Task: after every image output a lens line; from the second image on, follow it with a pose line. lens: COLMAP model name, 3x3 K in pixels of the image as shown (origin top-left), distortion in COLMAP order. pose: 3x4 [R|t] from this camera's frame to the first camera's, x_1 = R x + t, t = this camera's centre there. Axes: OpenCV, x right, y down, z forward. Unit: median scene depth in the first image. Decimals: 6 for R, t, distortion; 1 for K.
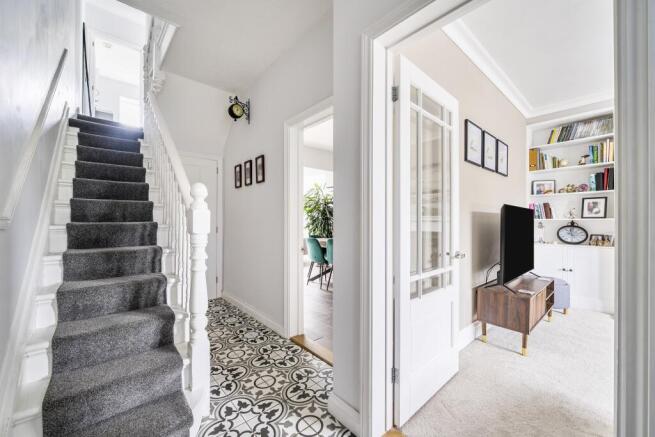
lens RADIAL K [[260.0, 0, 327.5], [0, 260.0, 220.4], [0, 0, 1]] dist [-0.000305, 0.000039]
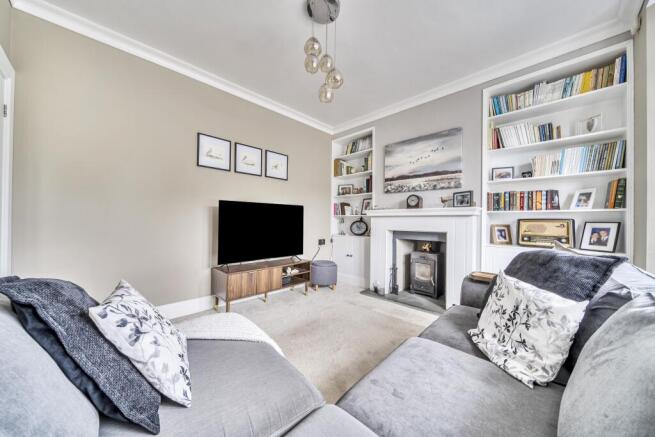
lens RADIAL K [[232.6, 0, 326.6], [0, 232.6, 220.0], [0, 0, 1]] dist [-0.000249, 0.000005]
pose [[0.997028, 0.007466, 0.076674, 0.646461], [-0.007206, 0.999967, -0.003656, 0.020384], [-0.076699, 0.003093, 0.997050, -0.101744]]
